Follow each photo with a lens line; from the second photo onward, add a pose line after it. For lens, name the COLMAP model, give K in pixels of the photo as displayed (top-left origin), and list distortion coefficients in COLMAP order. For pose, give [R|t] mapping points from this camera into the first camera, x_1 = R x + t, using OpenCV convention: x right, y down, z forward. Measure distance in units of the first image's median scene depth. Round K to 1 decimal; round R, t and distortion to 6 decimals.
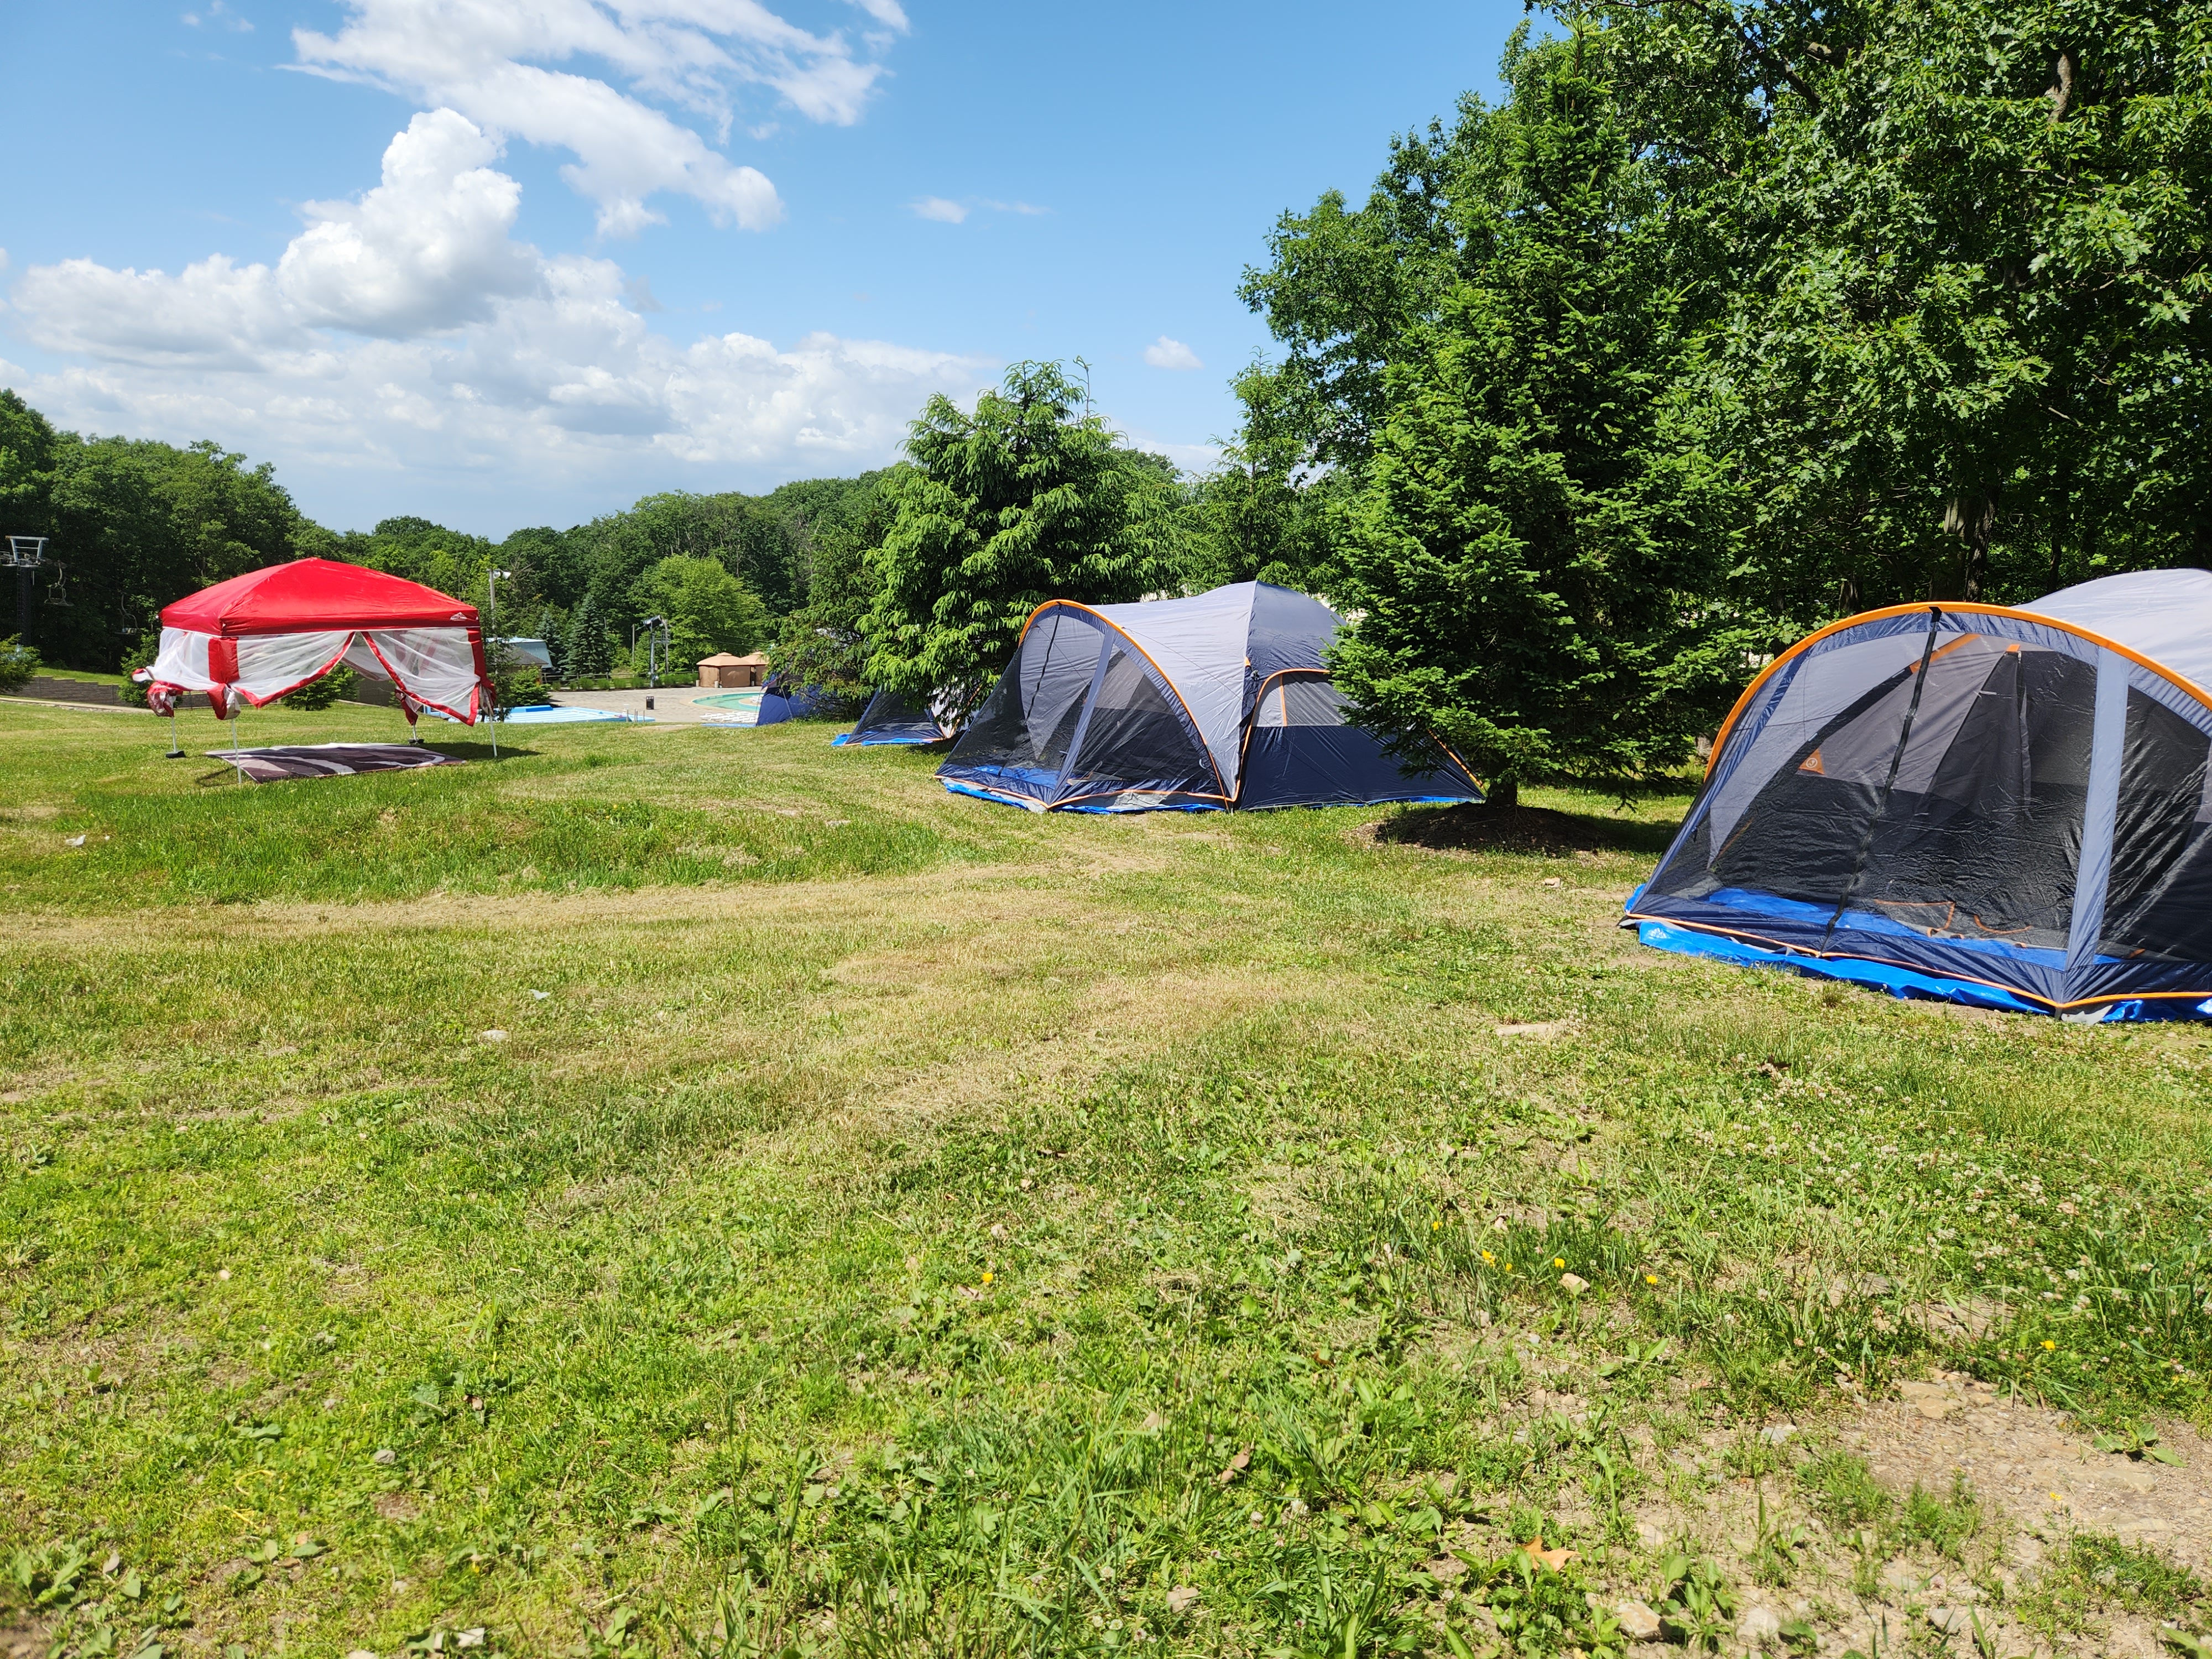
lens RADIAL K [[1492.2, 0, 1113.5], [0, 1492.2, 800.2], [0, 0, 1]] dist [0.093762, -0.086766]
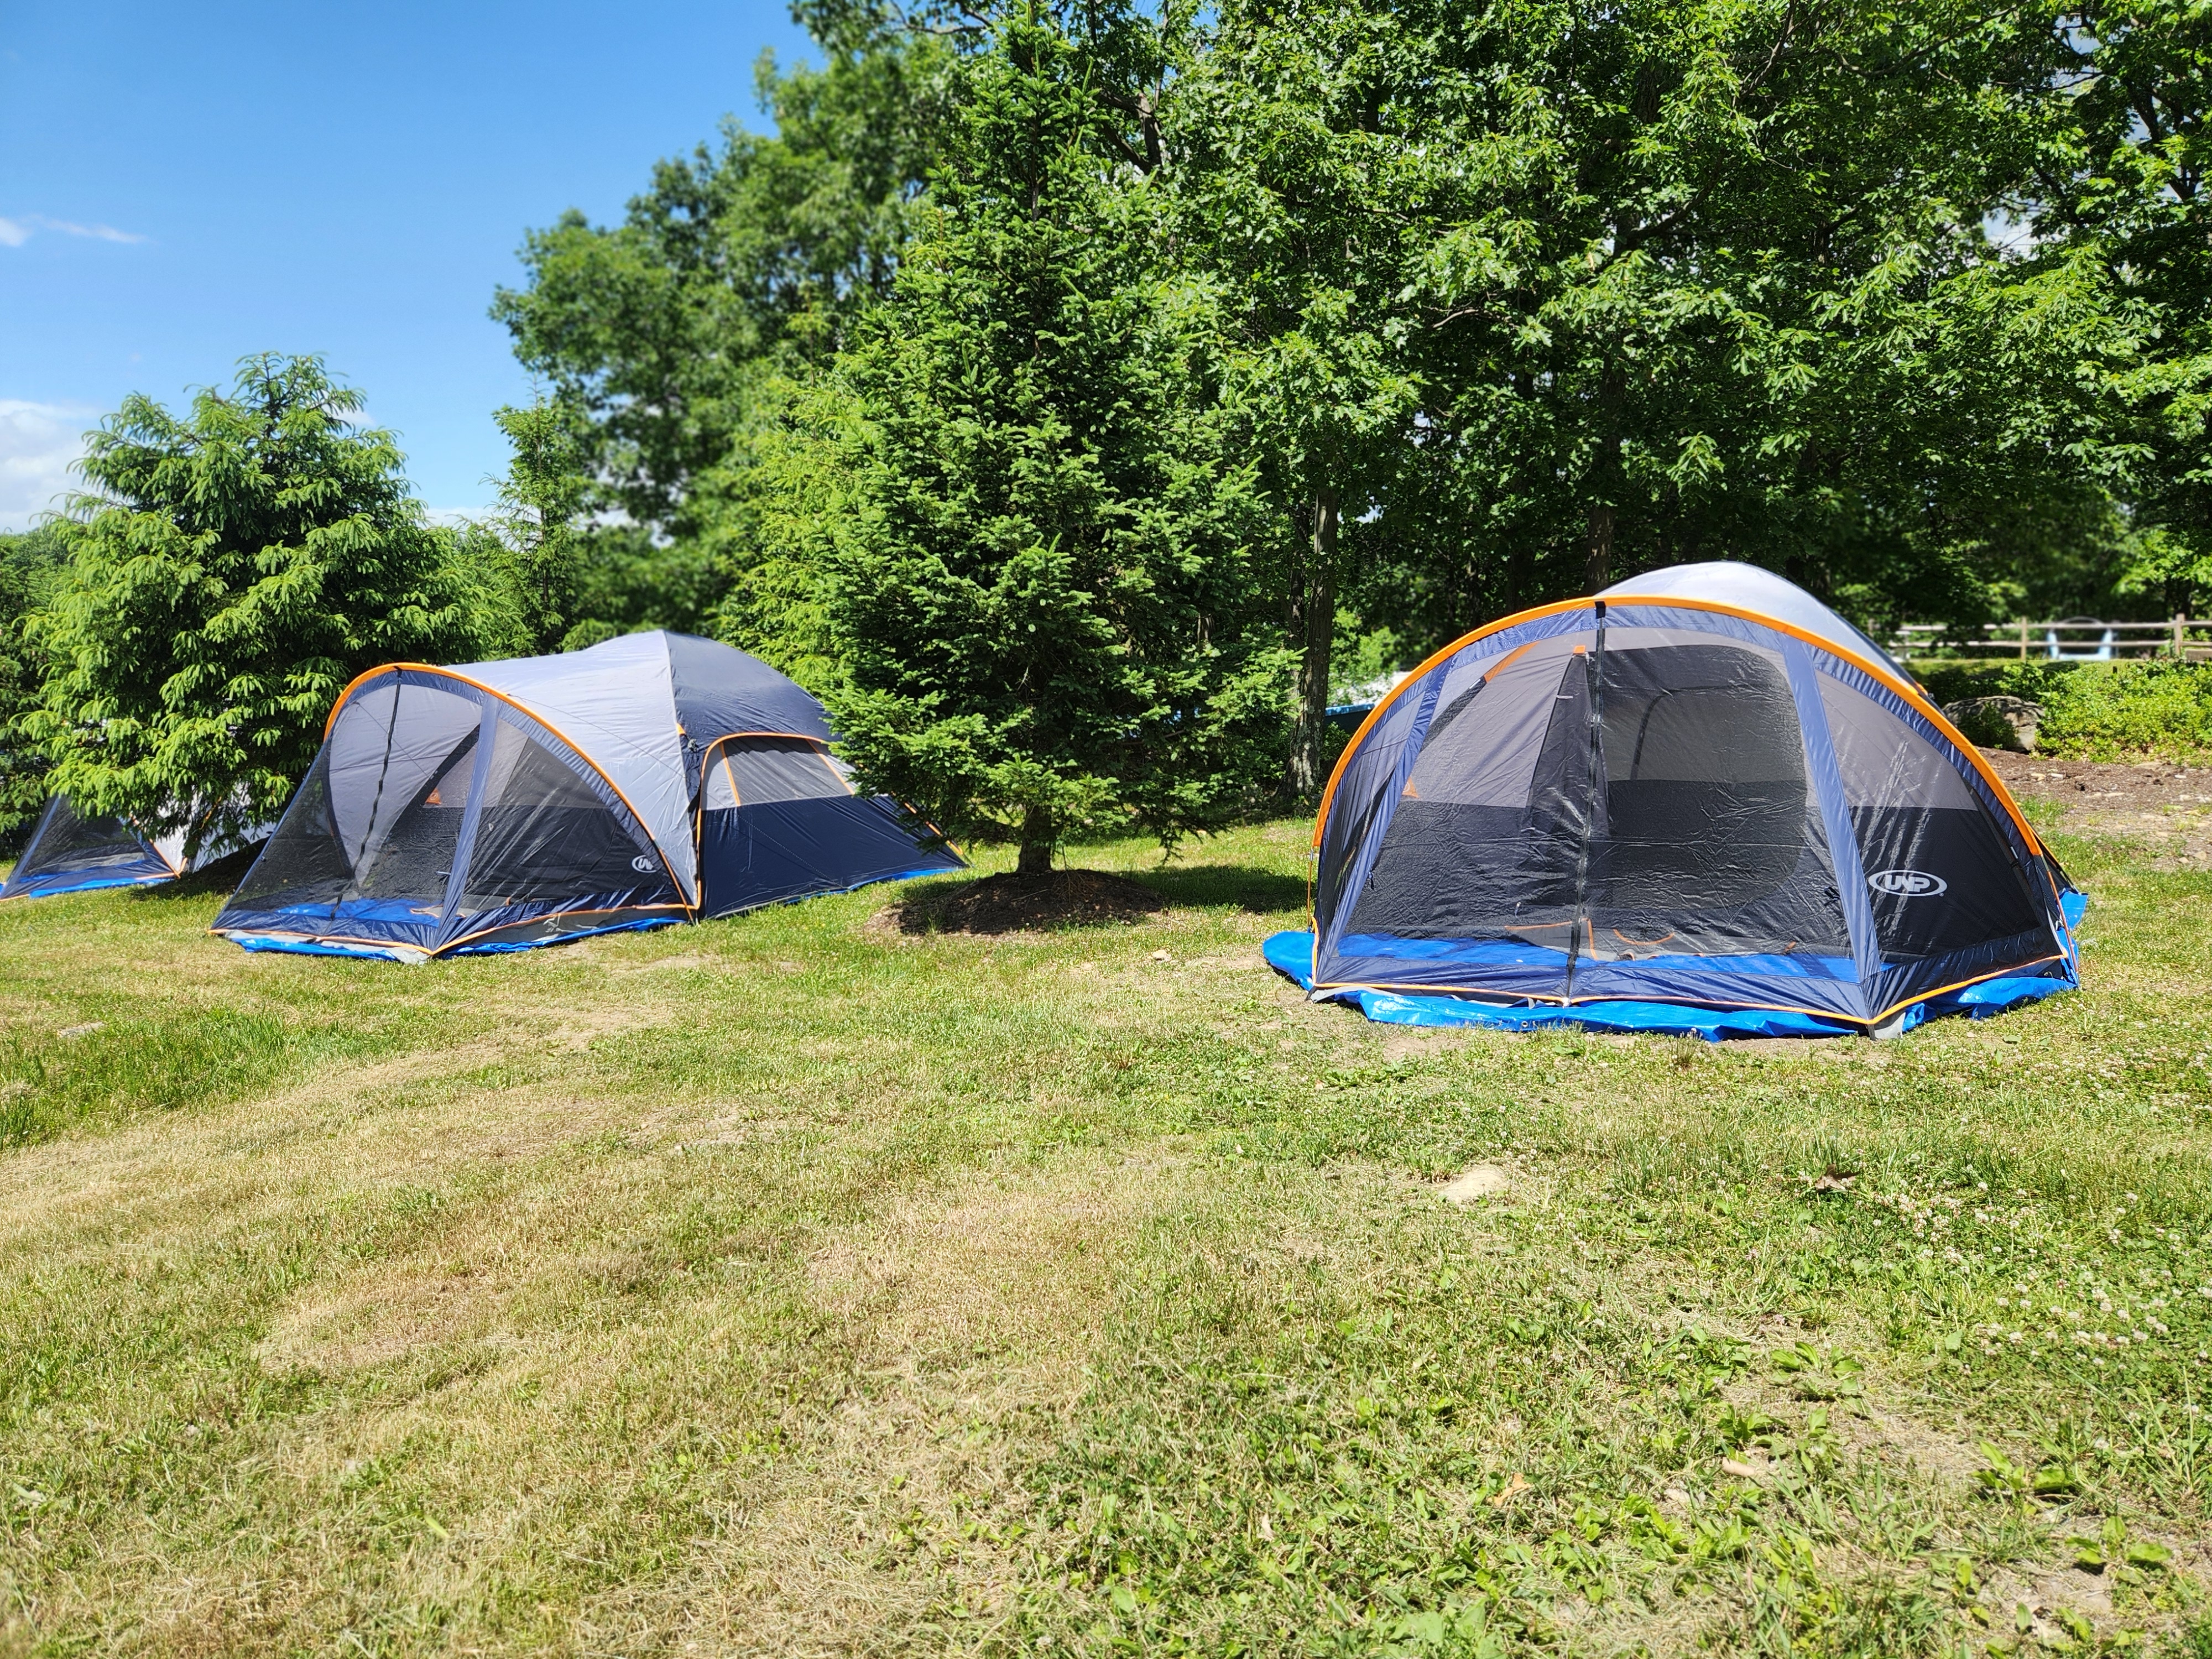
lens RADIAL K [[1492.2, 0, 1113.5], [0, 1492.2, 800.2], [0, 0, 1]] dist [0.093762, -0.086766]
pose [[0.875408, -0.099183, 0.473100, -0.090767], [0.119767, 0.992710, -0.013496, -0.018360], [-0.468312, 0.068477, 0.880905, 0.205832]]
